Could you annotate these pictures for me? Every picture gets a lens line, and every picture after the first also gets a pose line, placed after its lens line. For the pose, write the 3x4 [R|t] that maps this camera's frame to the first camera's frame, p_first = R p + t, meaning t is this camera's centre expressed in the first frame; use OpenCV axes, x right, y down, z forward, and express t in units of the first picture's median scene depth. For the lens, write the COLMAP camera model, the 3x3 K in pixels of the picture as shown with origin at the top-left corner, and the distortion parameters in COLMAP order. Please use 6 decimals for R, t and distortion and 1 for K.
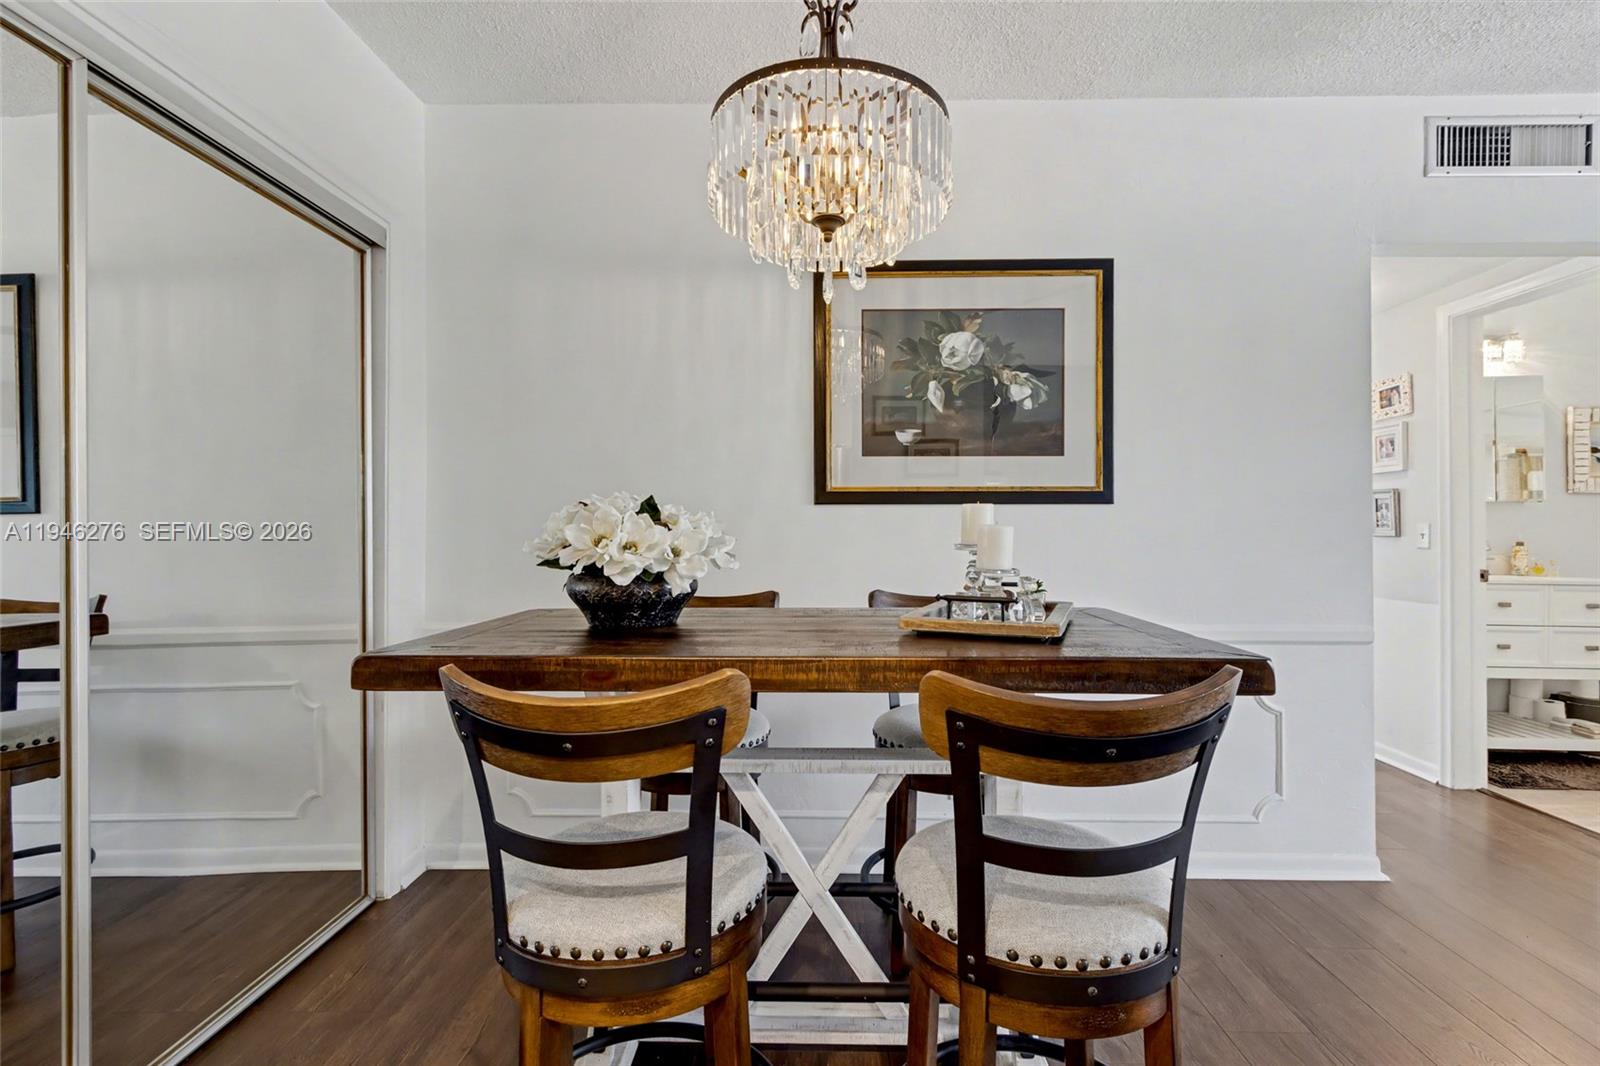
lens RADIAL K [[755.1, 0, 794.3], [0, 755.1, 528.0], [0, 0, 1]] dist [0.001131, 0.000568]
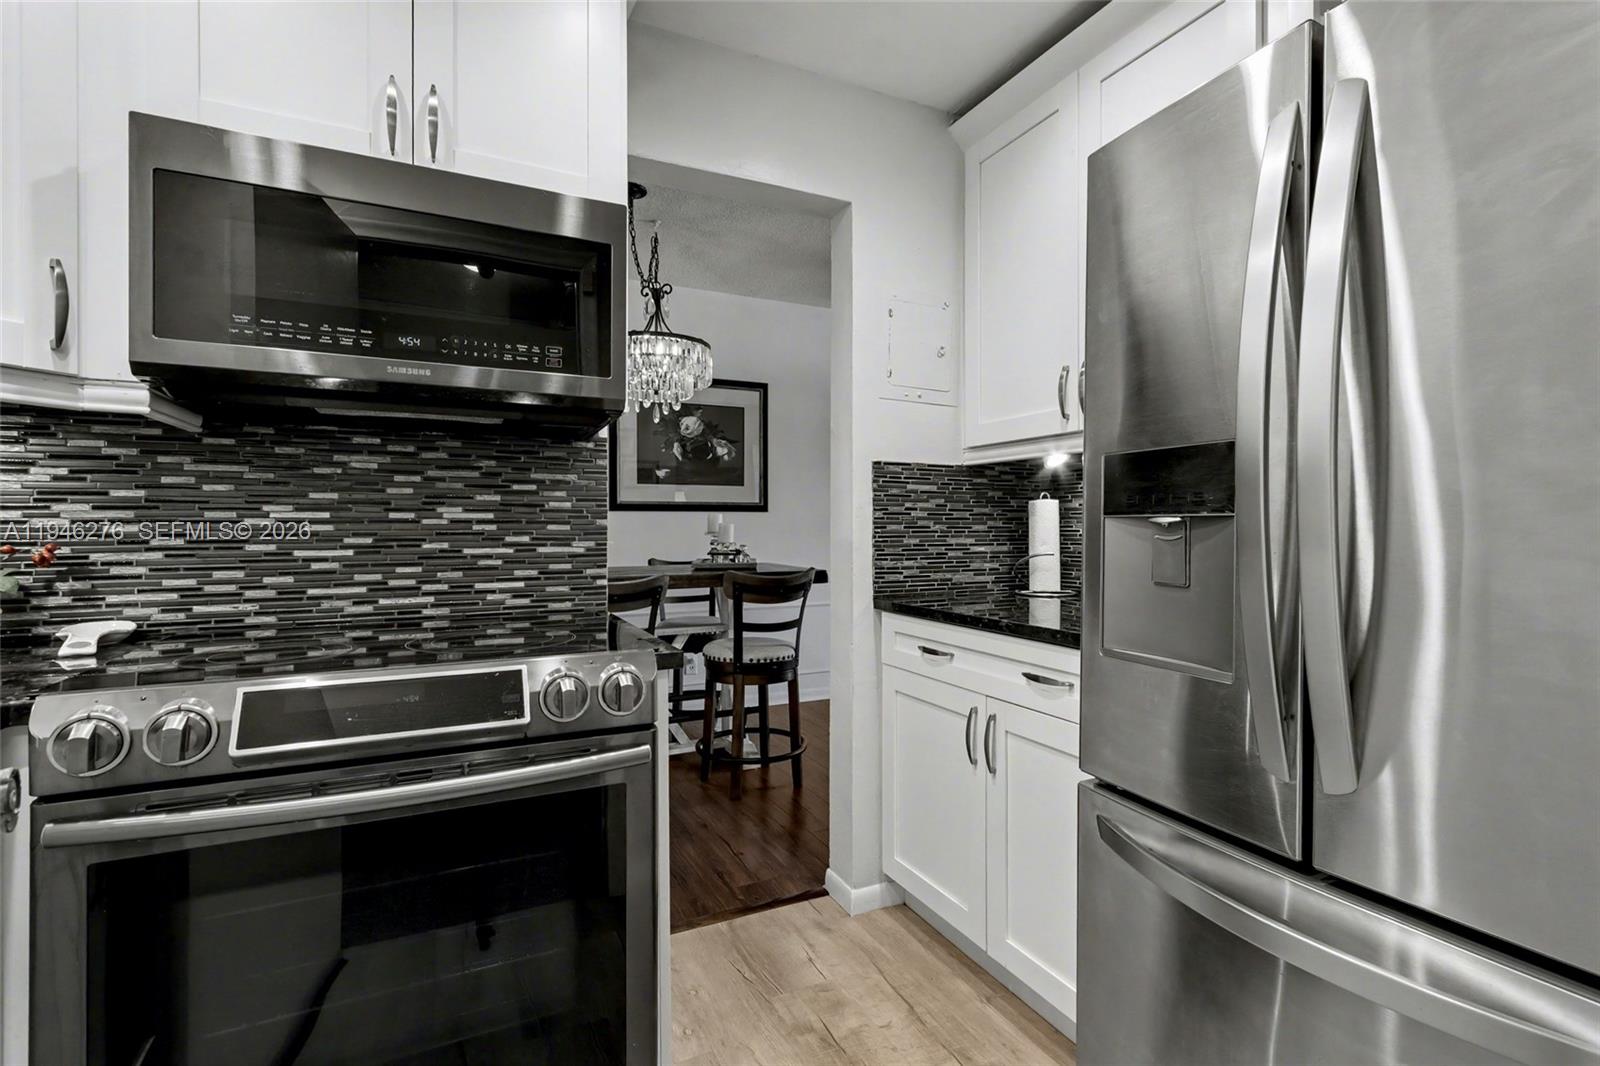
lens RADIAL K [[755.1, 0, 806.3], [0, 755.1, 527.7], [0, 0, 1]] dist [0.001131, 0.000568]
pose [[0.885480, -0.001341, 0.464675, -0.383434], [-0.000302, 0.999994, 0.003460, 0.002089], [-0.464677, -0.003204, 0.885474, -0.747278]]
